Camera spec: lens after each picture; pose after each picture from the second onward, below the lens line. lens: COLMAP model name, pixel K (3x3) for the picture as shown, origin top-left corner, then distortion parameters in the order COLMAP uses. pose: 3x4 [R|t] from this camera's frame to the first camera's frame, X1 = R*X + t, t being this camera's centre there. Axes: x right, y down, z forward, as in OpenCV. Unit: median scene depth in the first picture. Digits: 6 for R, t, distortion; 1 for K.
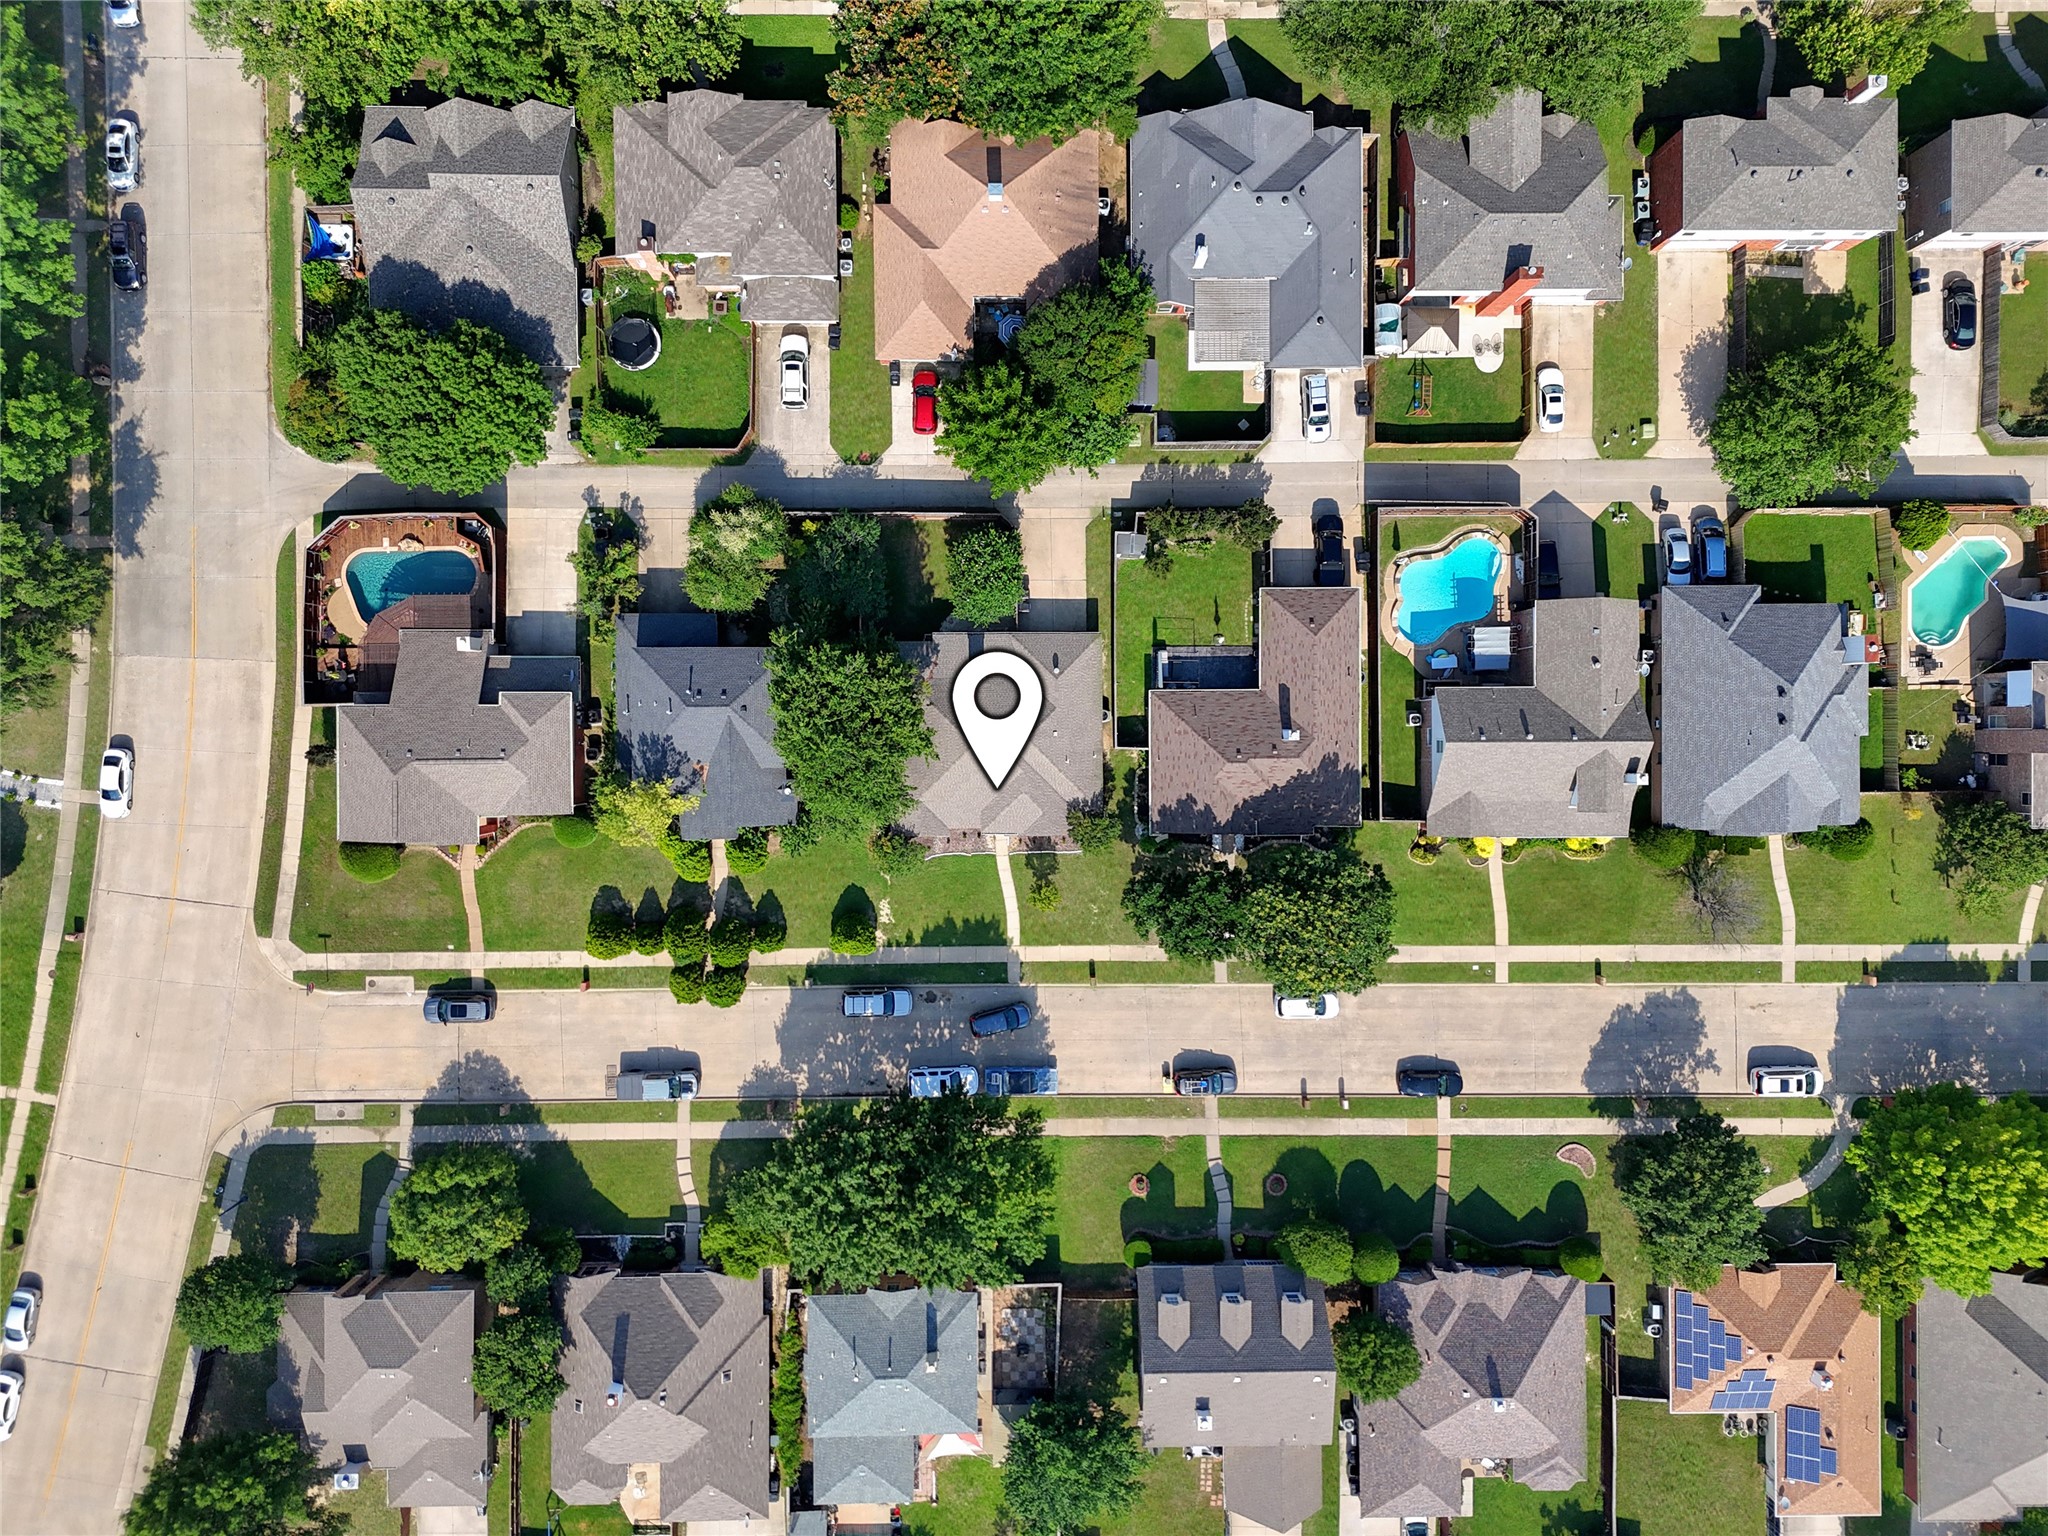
lens RADIAL K [[1506.4, 0, 1024.0], [0, 1506.4, 768.0], [0, 0, 1]] dist [0.094888, -0.085849]
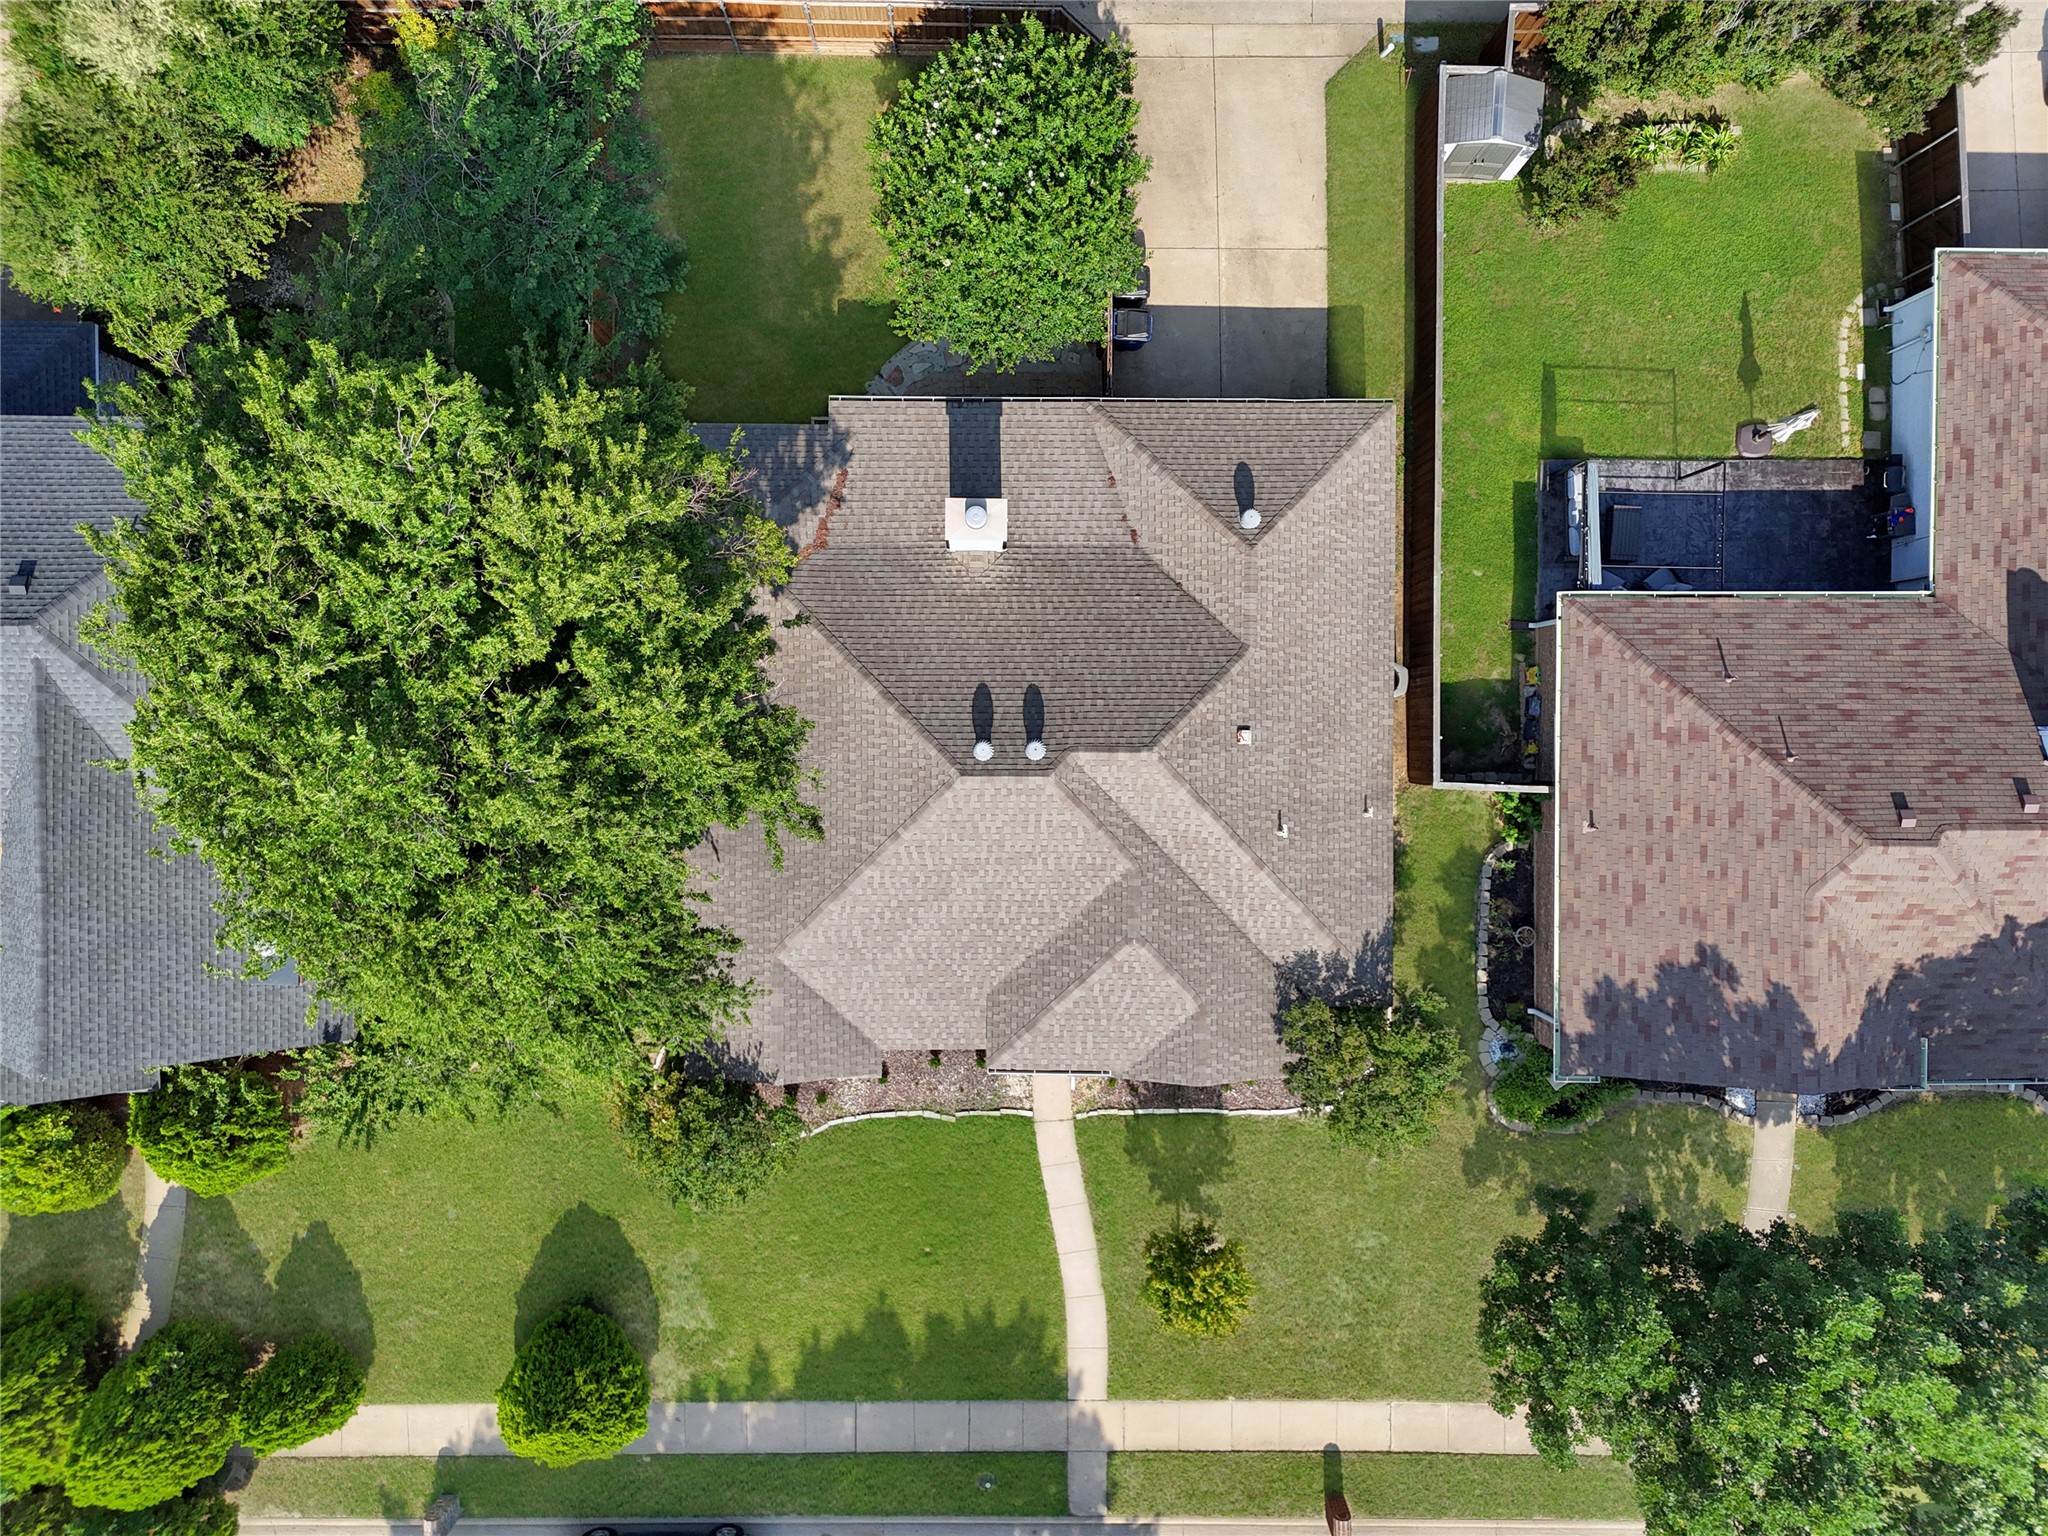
lens RADIAL K [[1506.4, 0, 1024.0], [0, 1506.4, 768.0], [0, 0, 1]] dist [0.094888, -0.085849]
pose [[0.999944, 0.007387, -0.007516, -0.019056], [-0.007426, 0.999959, -0.005195, -0.014399], [0.007477, 0.005250, 0.999958, 0.691466]]
